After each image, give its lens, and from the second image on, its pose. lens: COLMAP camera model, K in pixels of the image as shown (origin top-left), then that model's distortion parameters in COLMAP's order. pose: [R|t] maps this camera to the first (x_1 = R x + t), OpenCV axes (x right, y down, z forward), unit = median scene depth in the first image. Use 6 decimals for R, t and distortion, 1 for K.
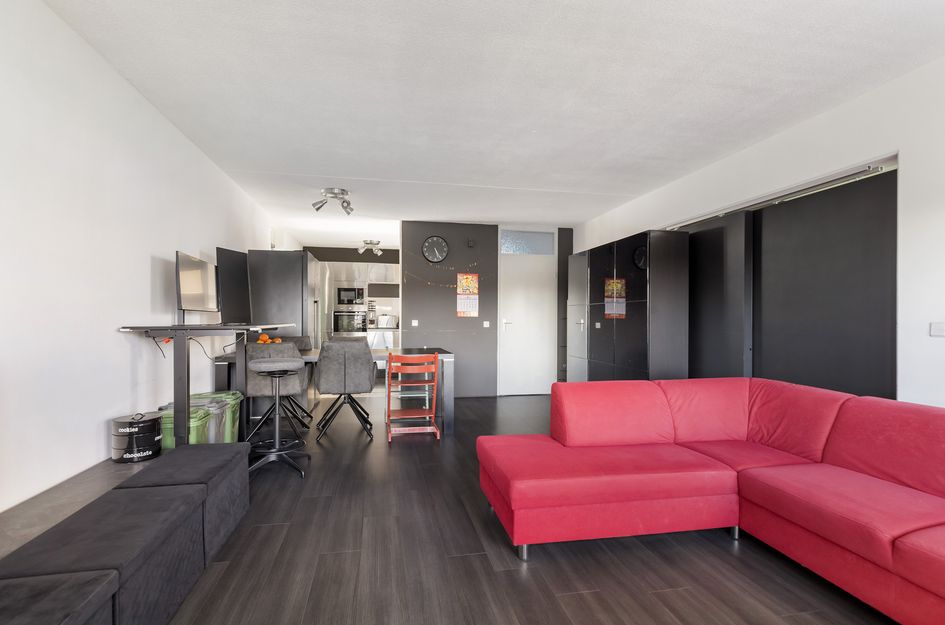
lens RADIAL K [[470.9, 0, 469.7], [0, 470.9, 320.5], [0, 0, 1]] dist [0.000887, 0.000060]
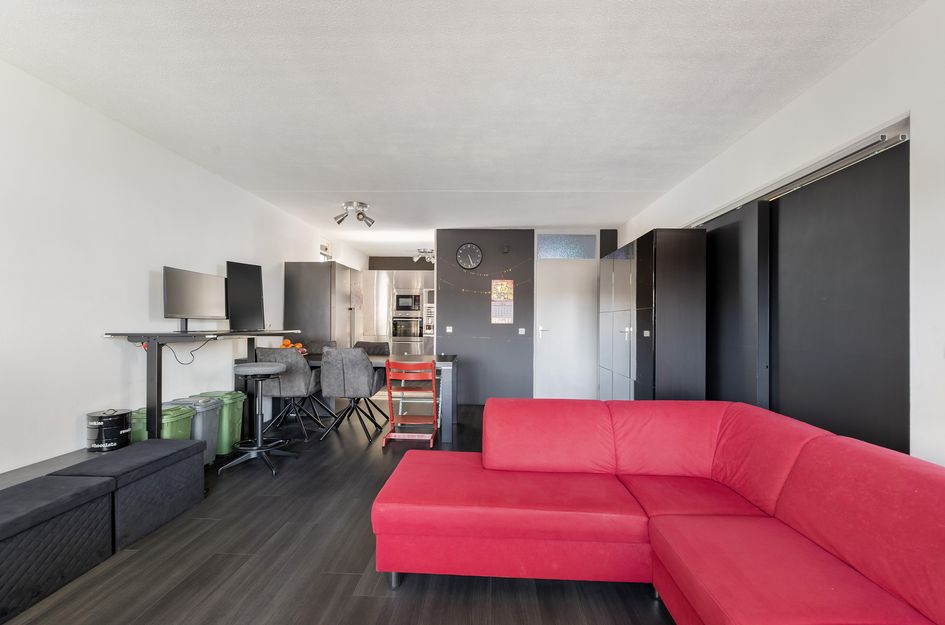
lens RADIAL K [[459.8, 0, 467.2], [0, 459.8, 321.8], [0, 0, 1]] dist [-0.002242, -0.000934]
pose [[0.970852, 0.005733, -0.239611, 0.263467], [-0.007109, 0.999963, -0.004881, -0.010404], [0.239574, 0.006442, 0.970857, 0.078920]]
